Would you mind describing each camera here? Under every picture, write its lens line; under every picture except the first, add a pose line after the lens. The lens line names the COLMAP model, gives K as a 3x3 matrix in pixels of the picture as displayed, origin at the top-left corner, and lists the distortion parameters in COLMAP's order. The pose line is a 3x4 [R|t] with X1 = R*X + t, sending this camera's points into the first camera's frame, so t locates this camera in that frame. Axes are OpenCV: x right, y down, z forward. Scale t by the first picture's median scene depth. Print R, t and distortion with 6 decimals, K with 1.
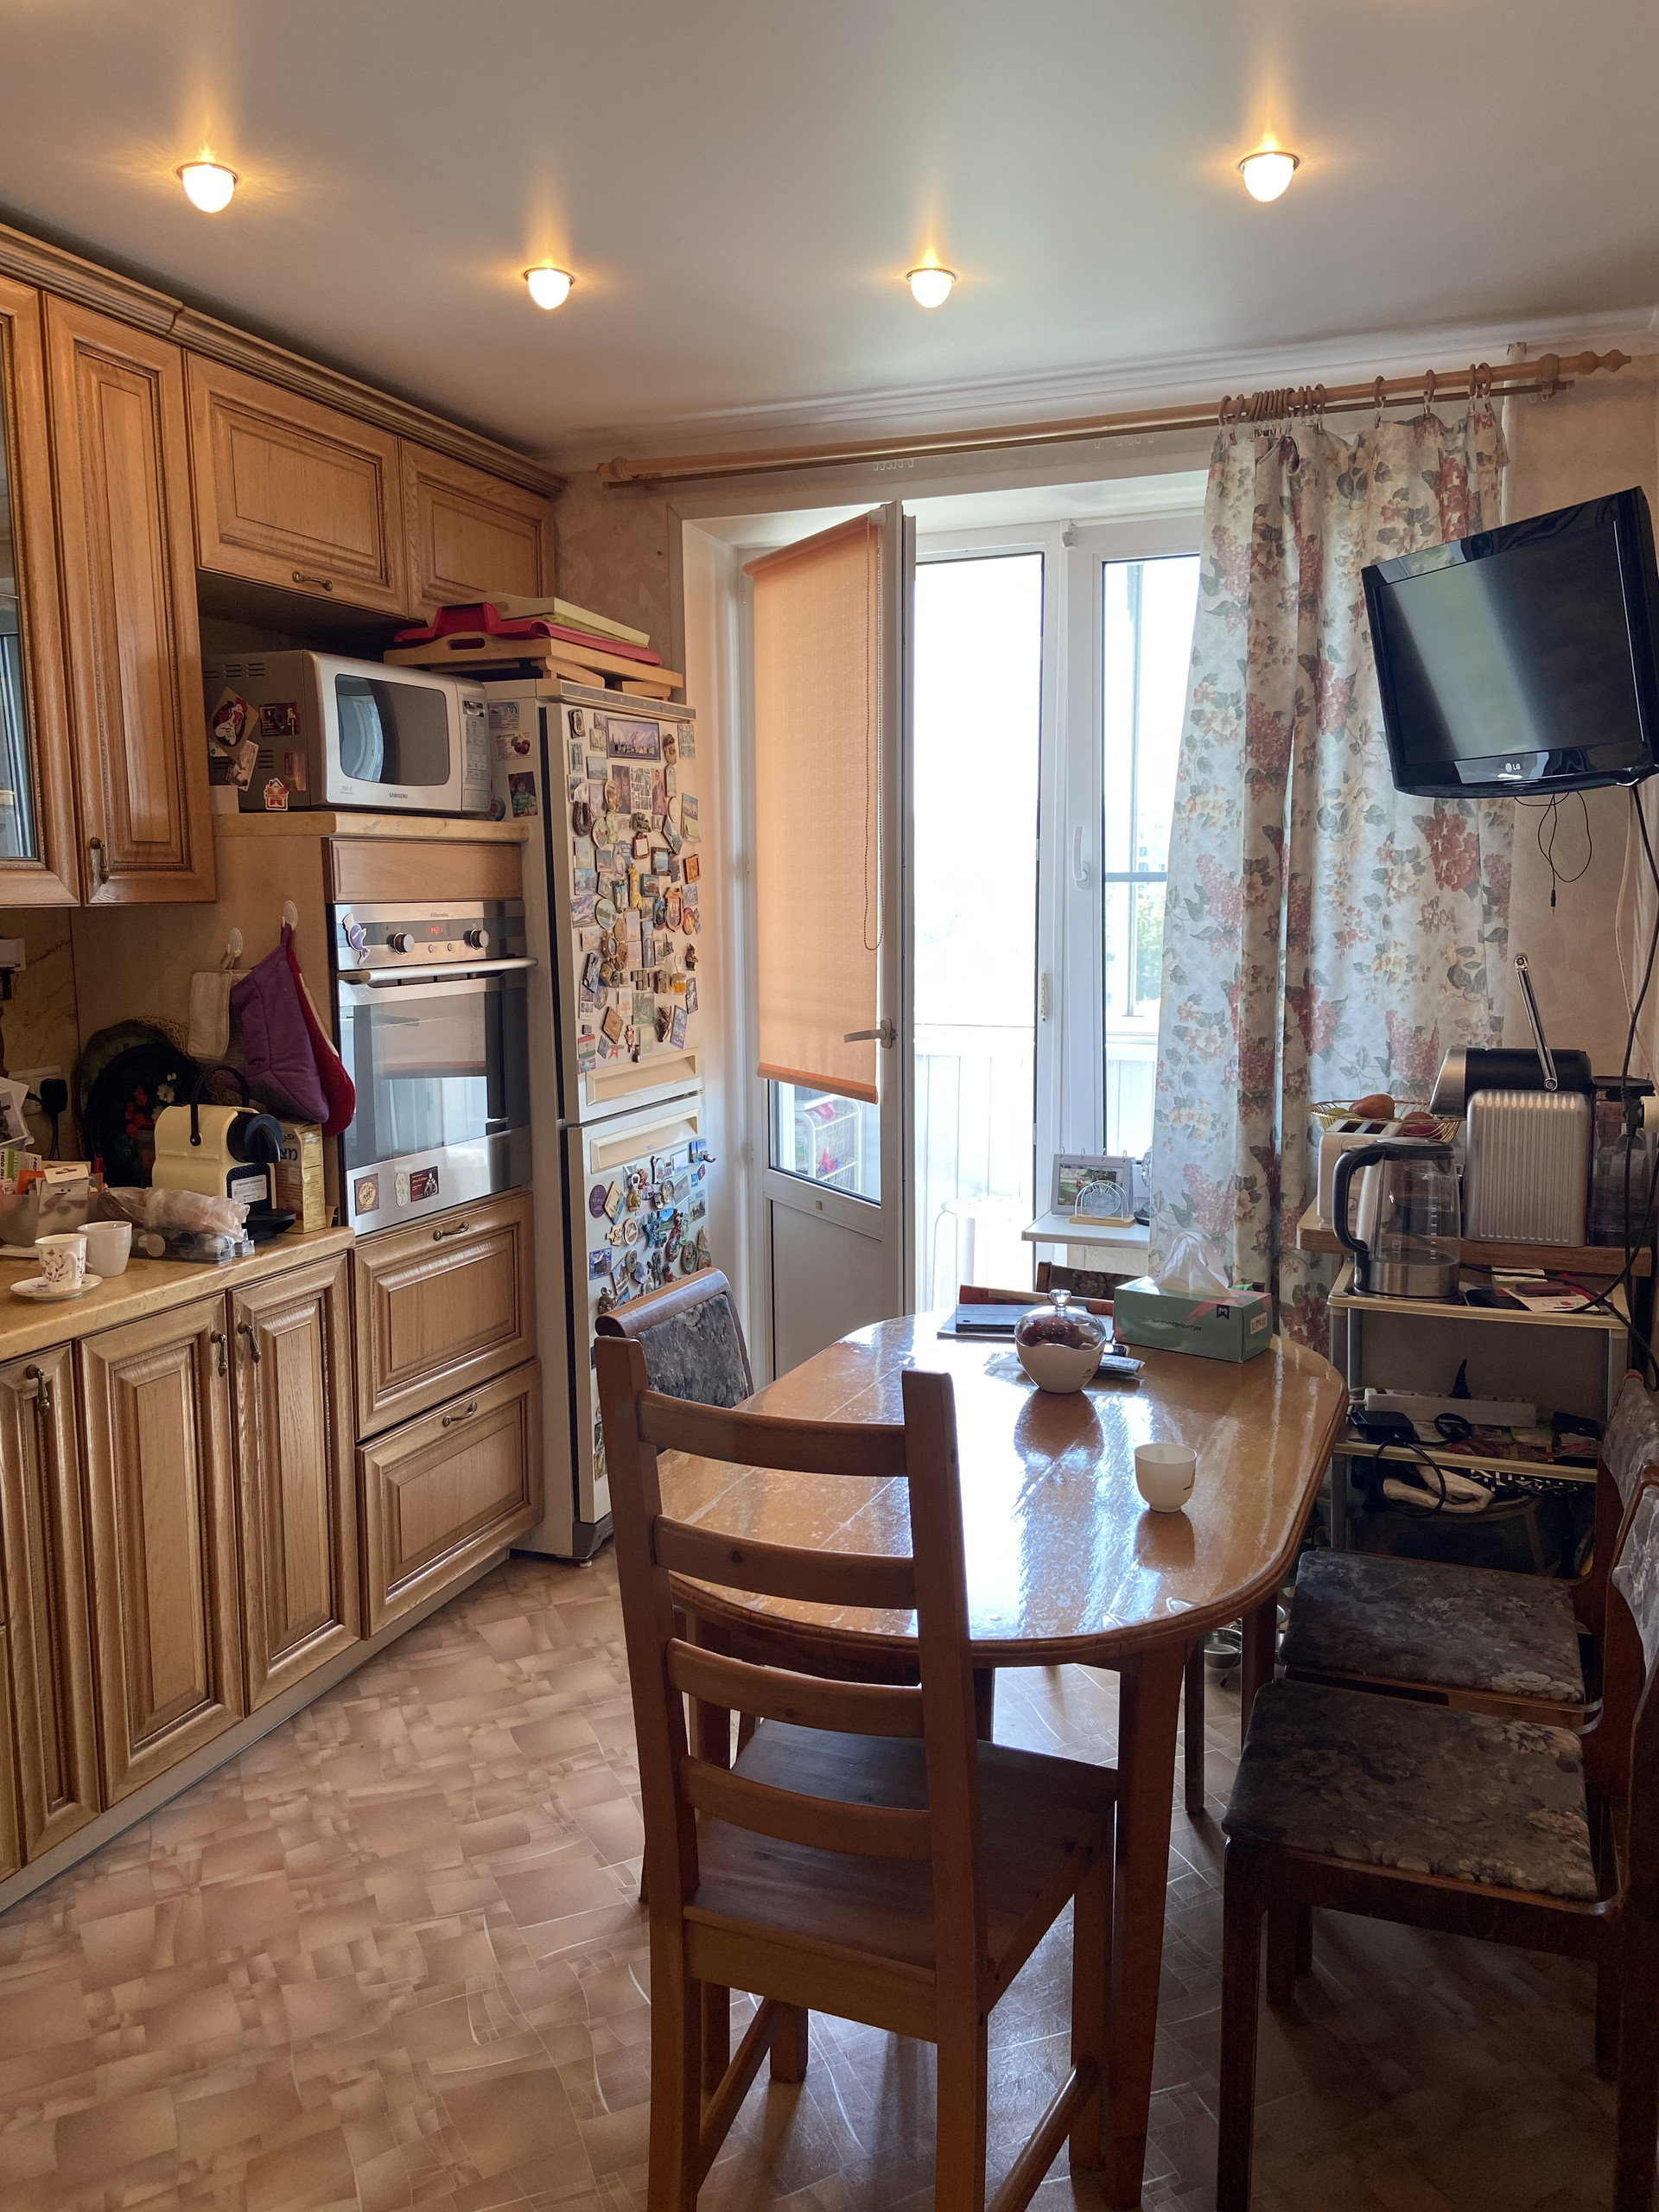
lens RADIAL K [[1666.7, 0, 829.5], [0, 1666.7, 1106.0], [0, 0, 1]] dist [0.087672, -0.078306]
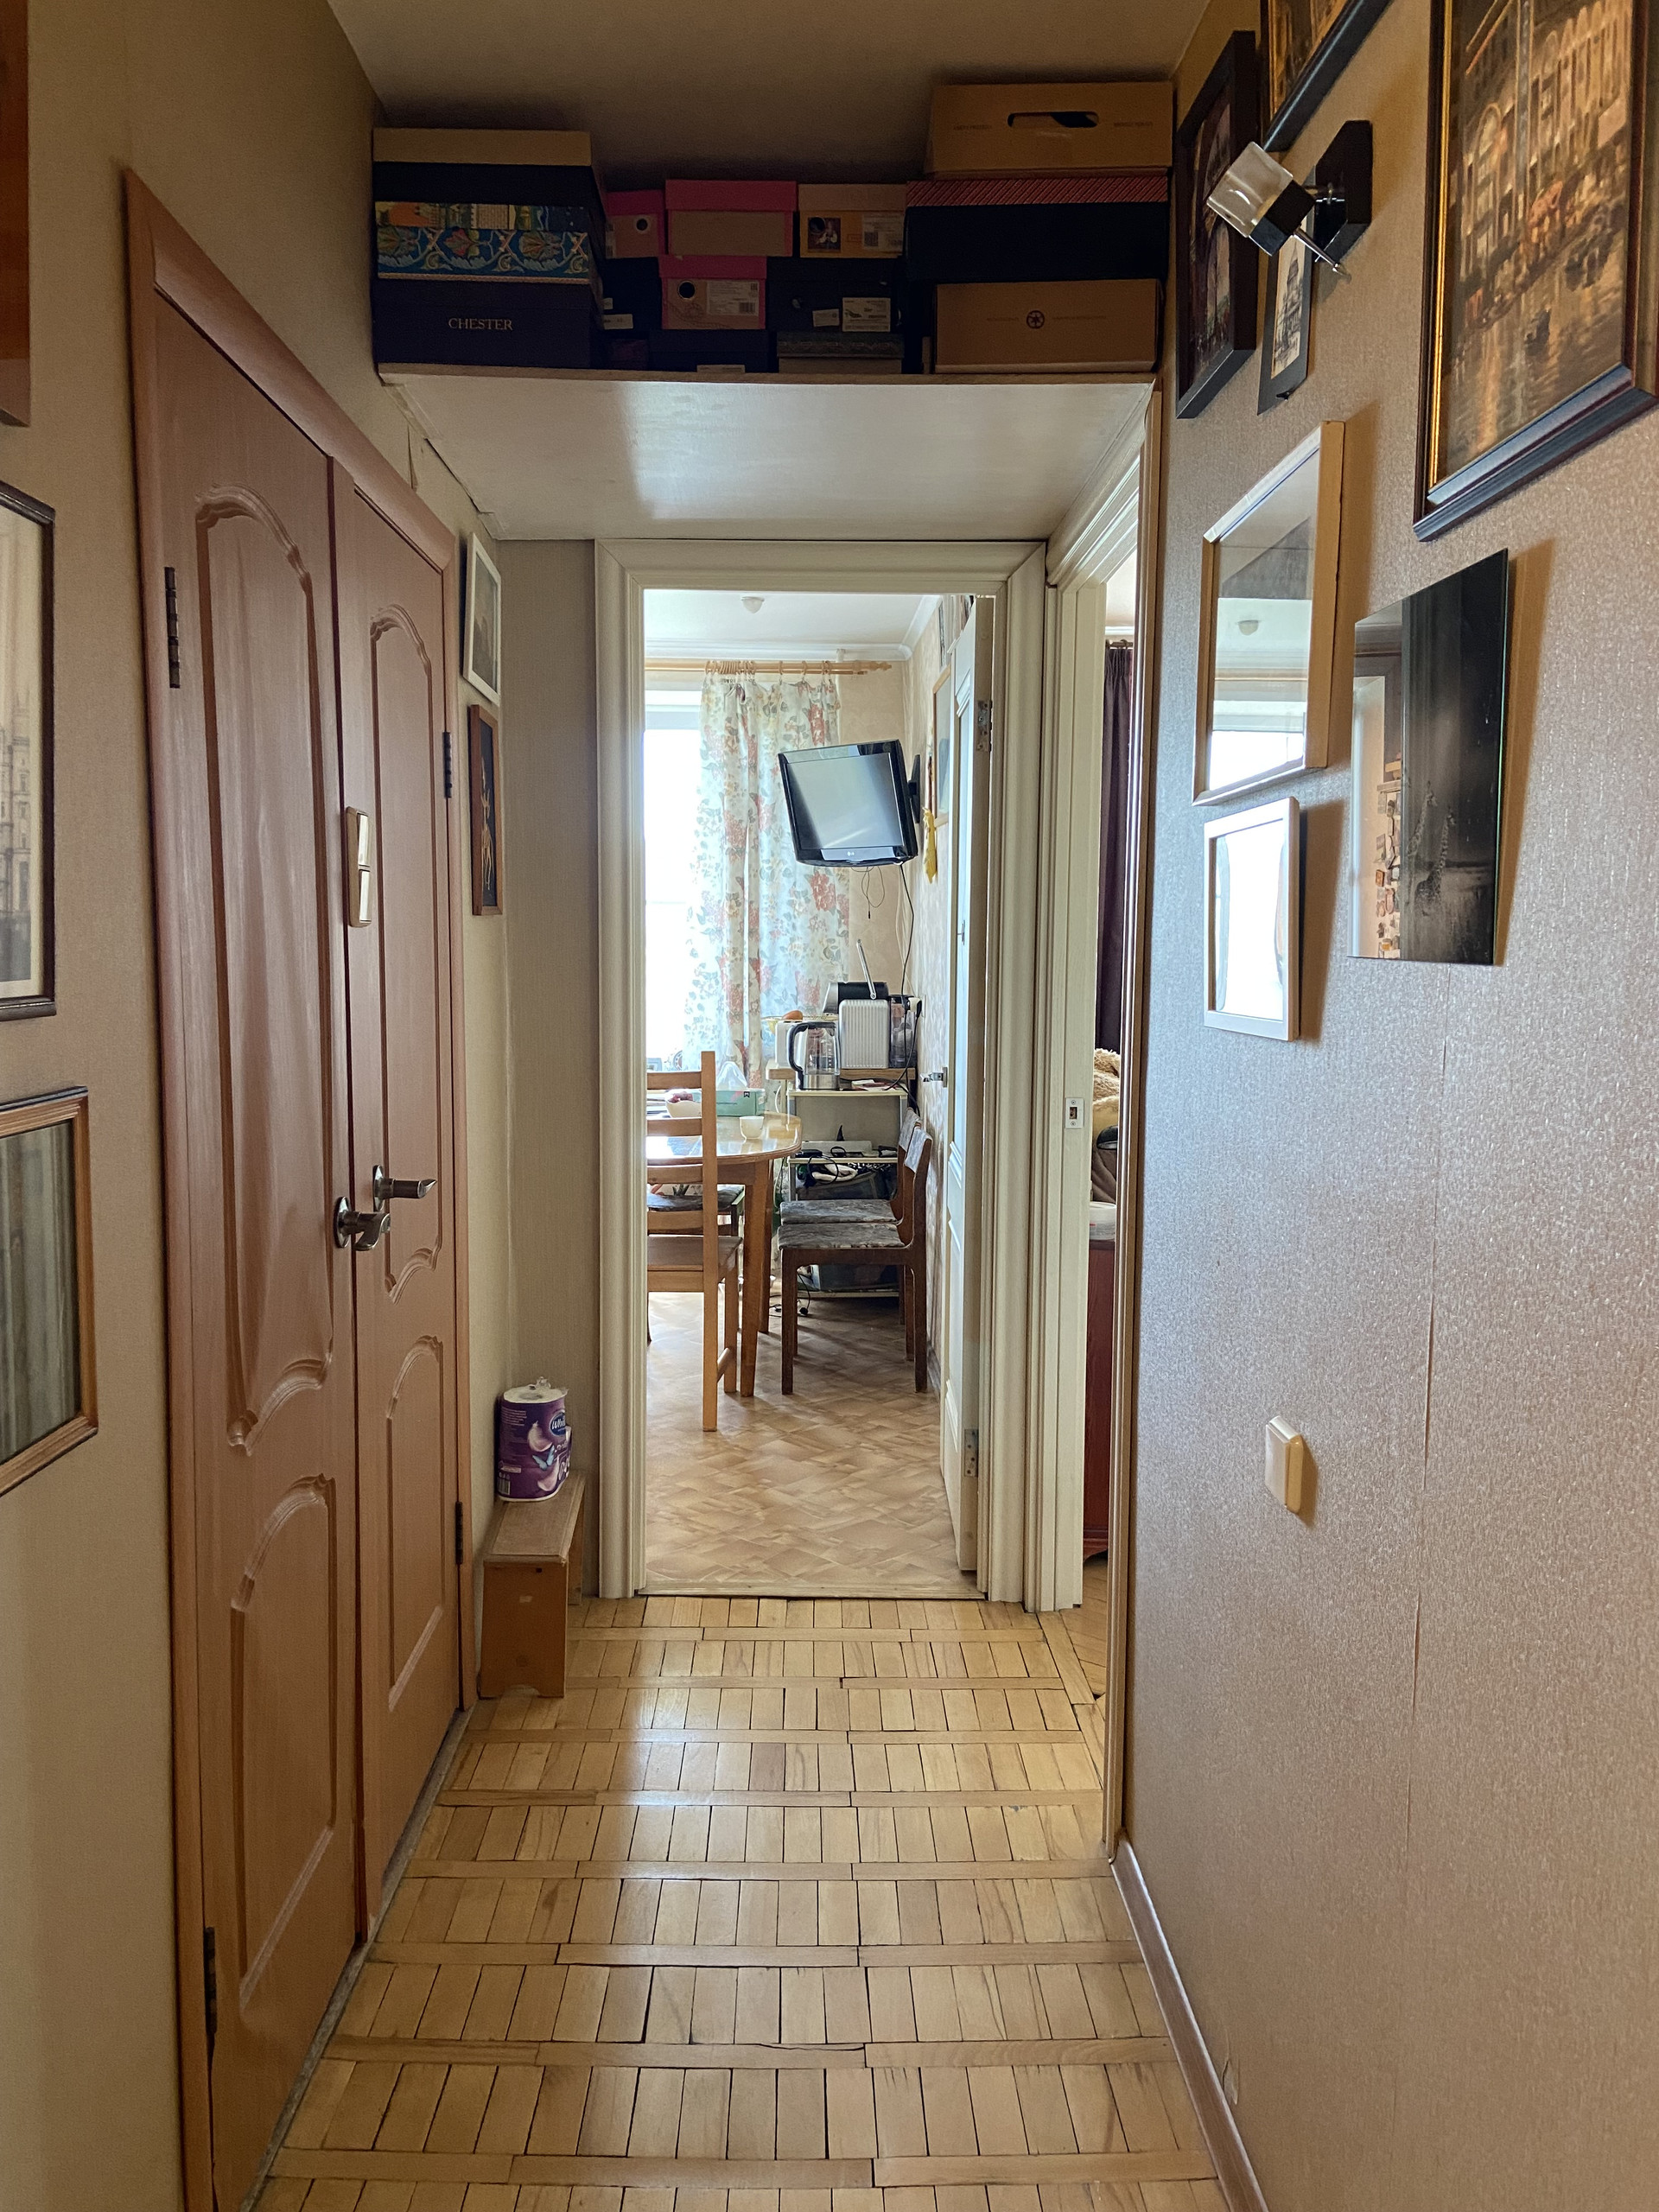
lens RADIAL K [[1666.7, 0, 829.5], [0, 1666.7, 1106.0], [0, 0, 1]] dist [0.087672, -0.078306]
pose [[0.922348, -0.028833, 0.385283, -0.409840], [0.036656, 0.999244, -0.012975, 0.134468], [-0.384618, 0.026091, 0.922707, -0.861723]]
